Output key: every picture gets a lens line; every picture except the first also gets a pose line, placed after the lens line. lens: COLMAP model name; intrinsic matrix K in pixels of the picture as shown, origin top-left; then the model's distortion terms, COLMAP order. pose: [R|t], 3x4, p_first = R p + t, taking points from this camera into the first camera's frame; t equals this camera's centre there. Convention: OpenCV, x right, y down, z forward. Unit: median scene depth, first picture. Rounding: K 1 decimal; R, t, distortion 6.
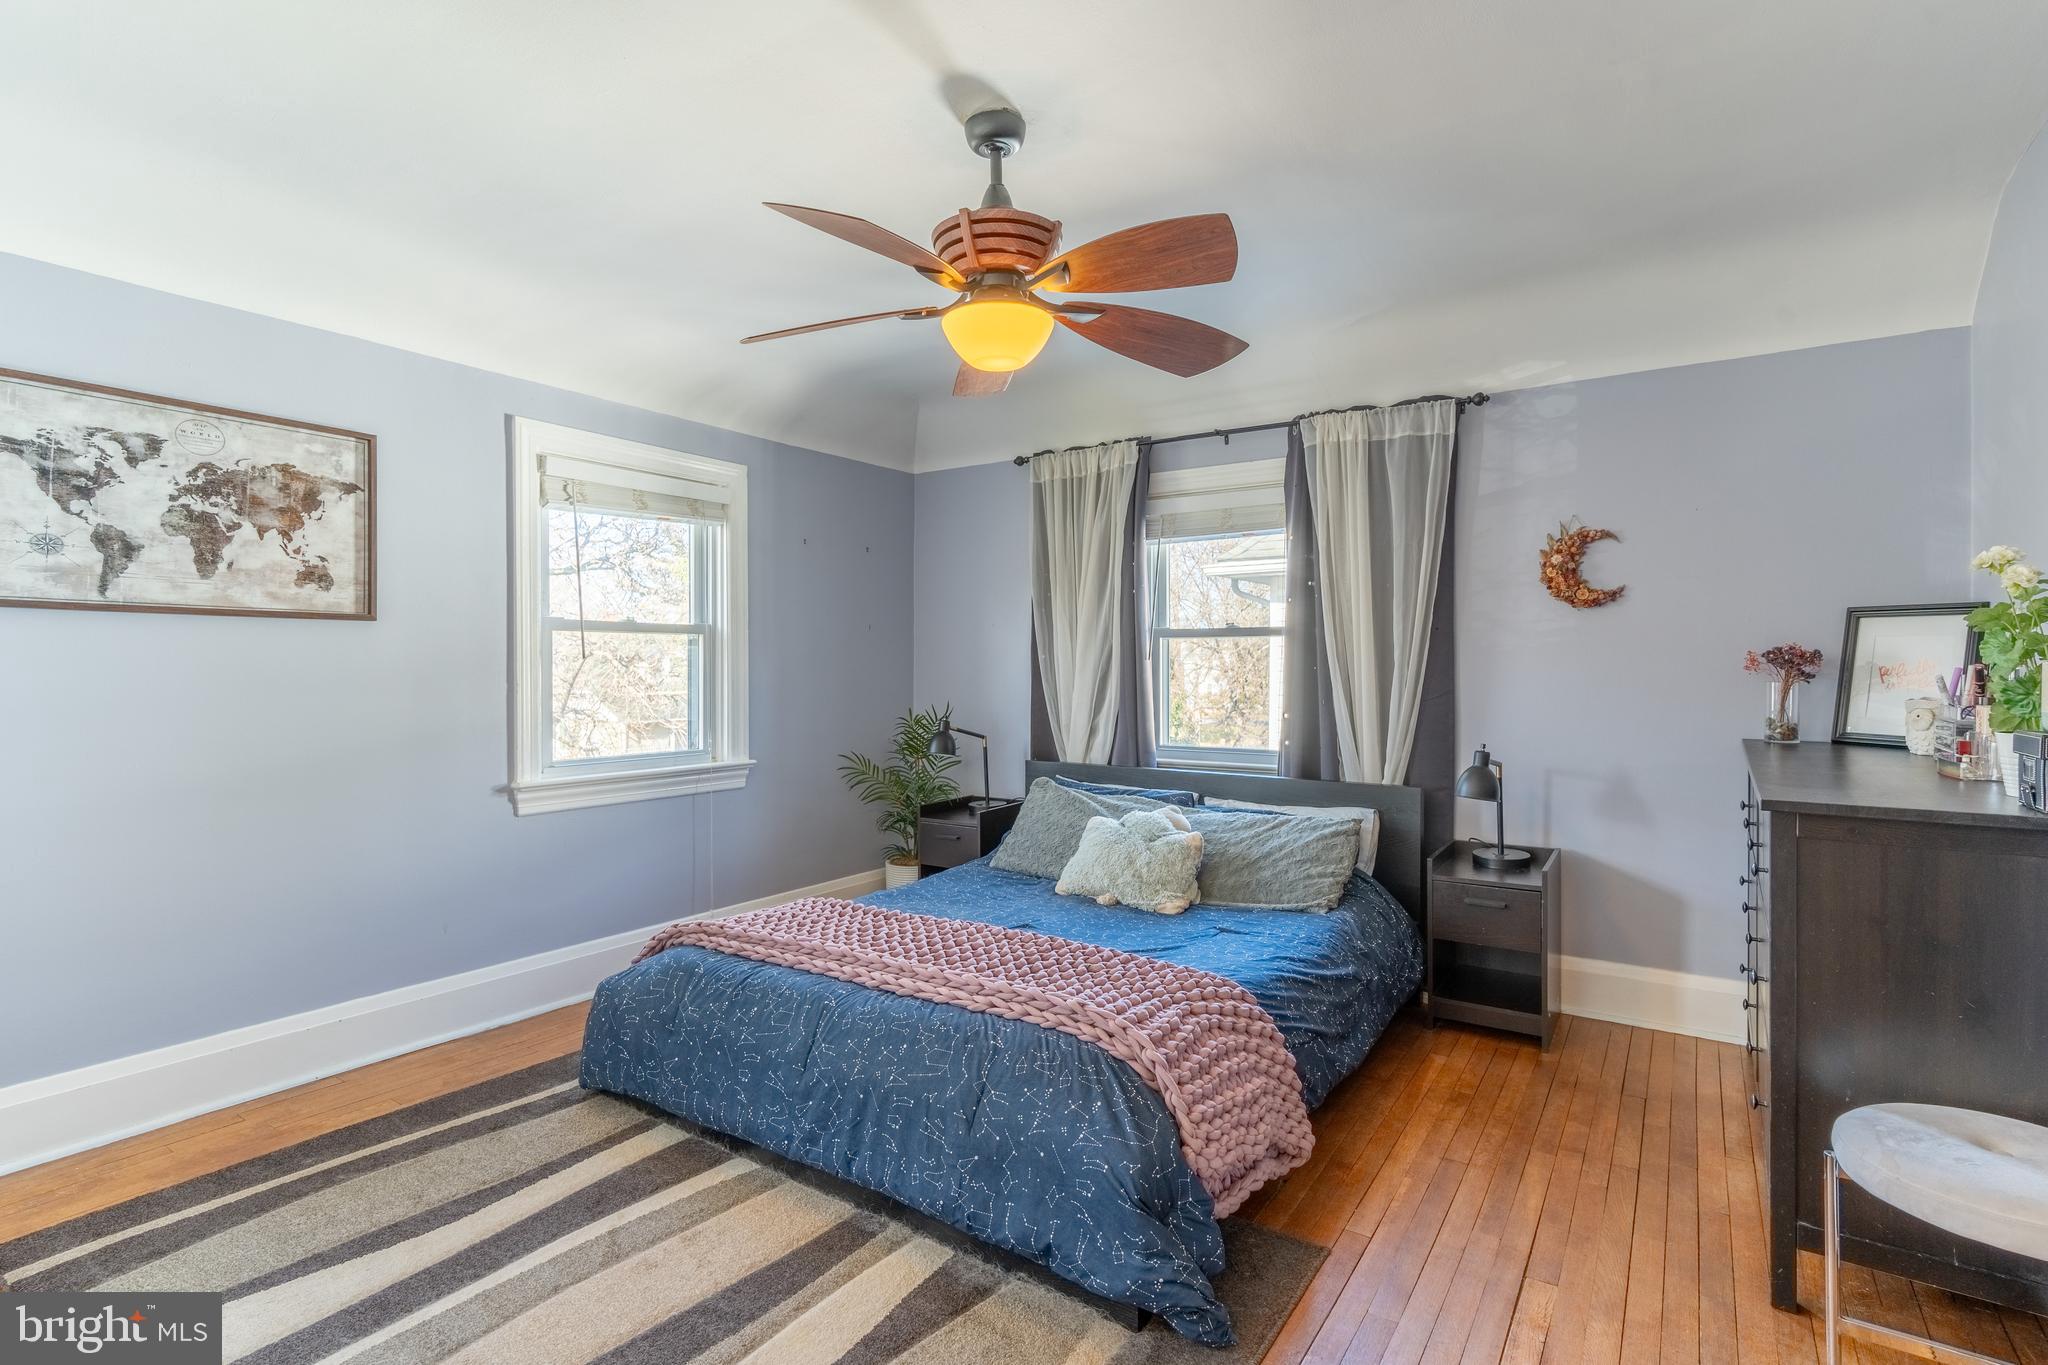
lens RADIAL K [[986.5, 0, 991.9], [0, 986.5, 679.5], [0, 0, 1]] dist [0.000643, 0.000117]
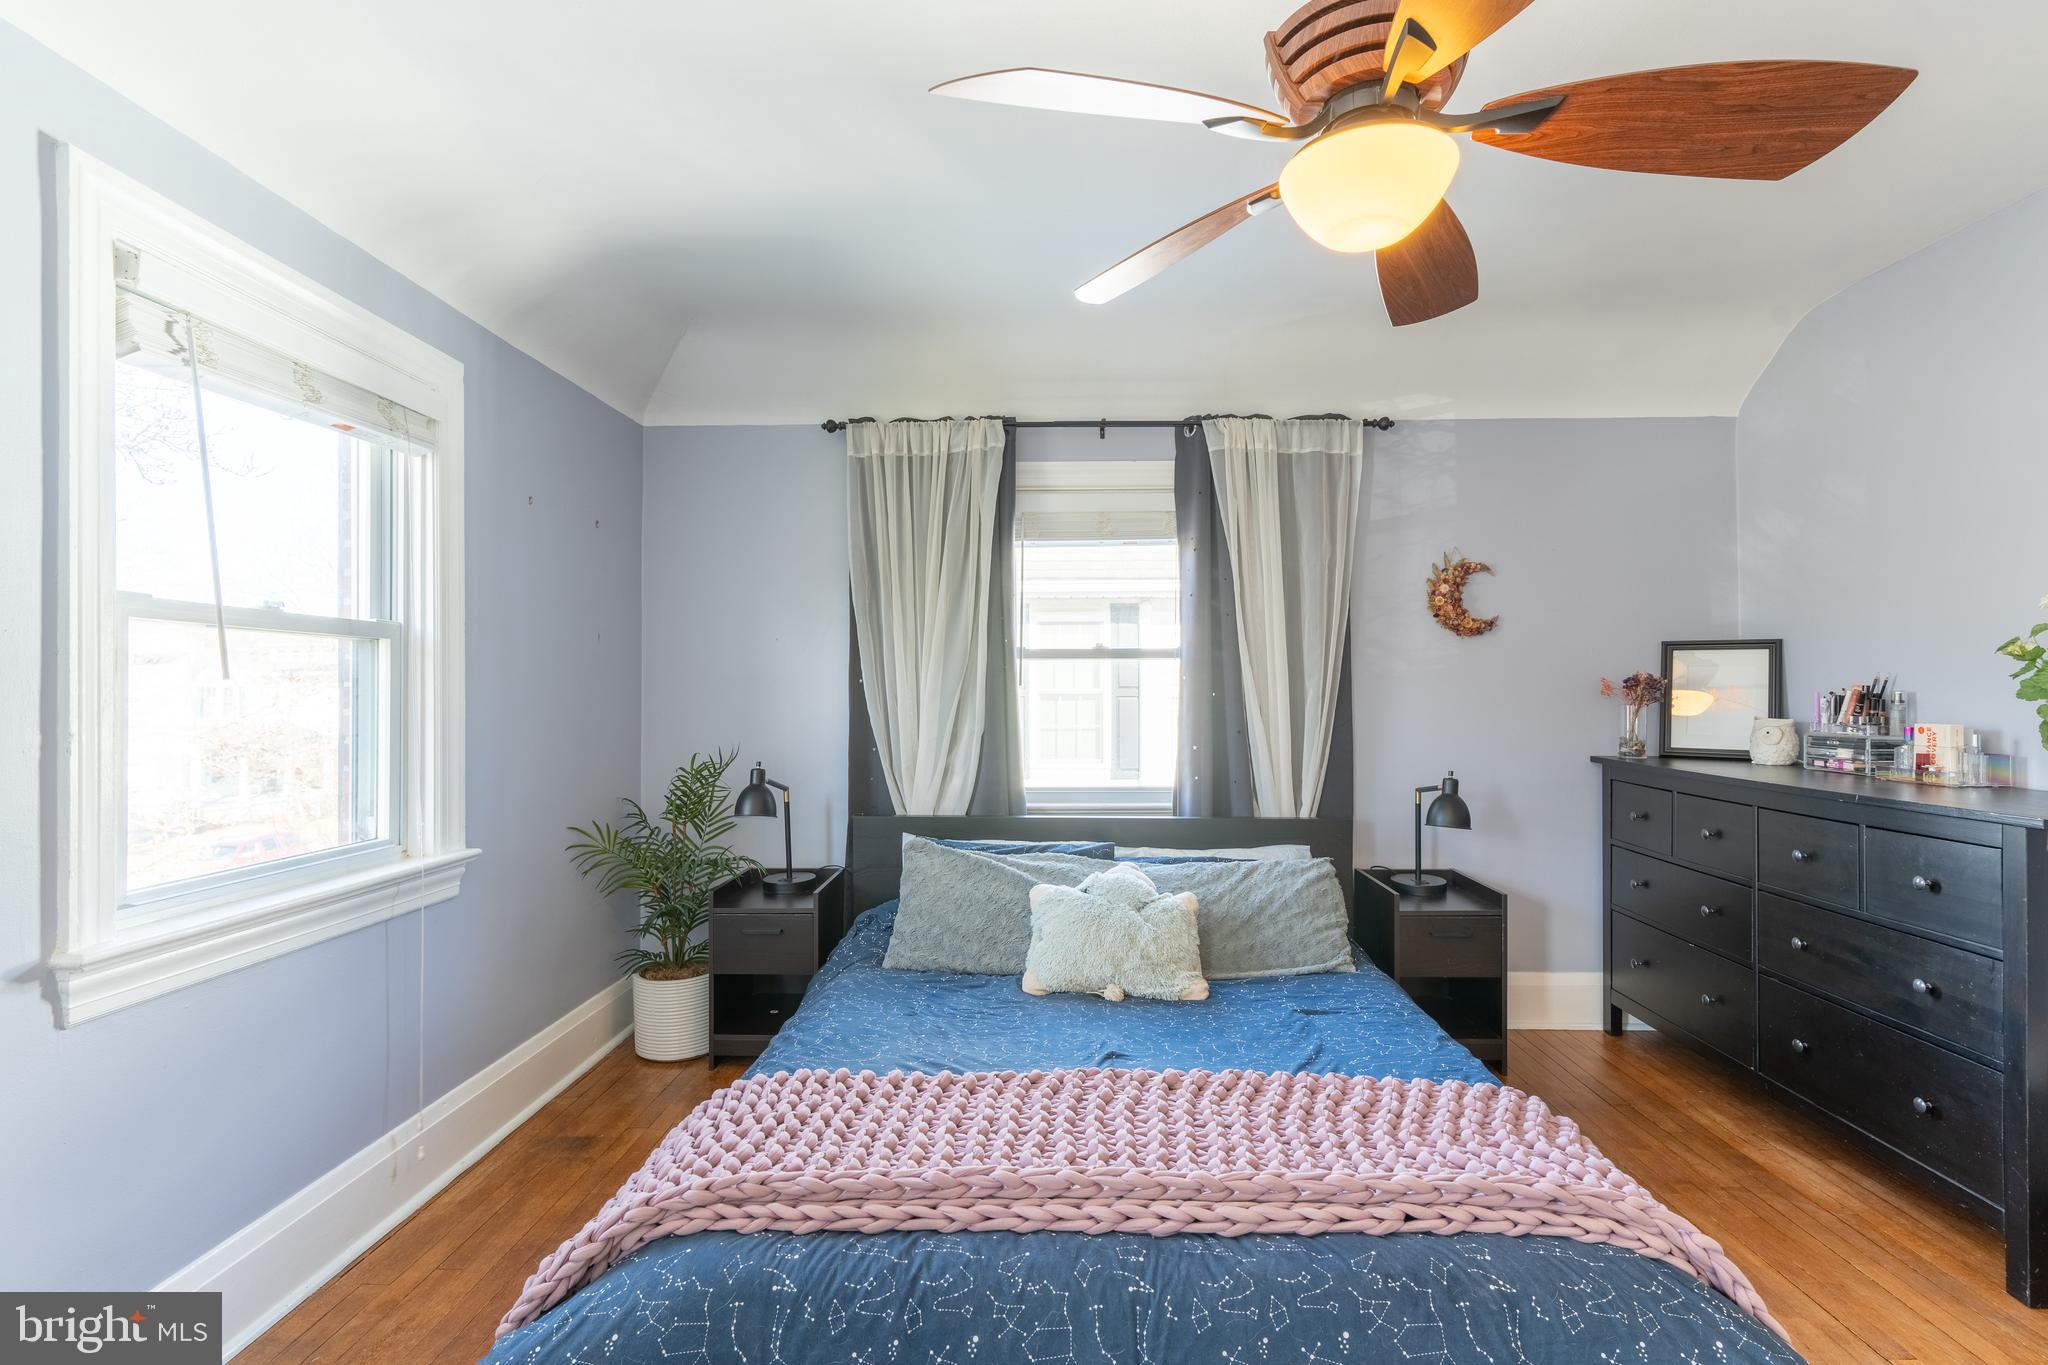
lens RADIAL K [[986.5, 0, 1029.8], [0, 986.5, 686.8], [0, 0, 1]] dist [0.000643, 0.000117]
pose [[0.835635, 0.001491, 0.549283, -0.332760], [0.009830, 0.999796, -0.017669, -0.004422], [-0.549197, 0.020164, 0.835450, 0.350231]]
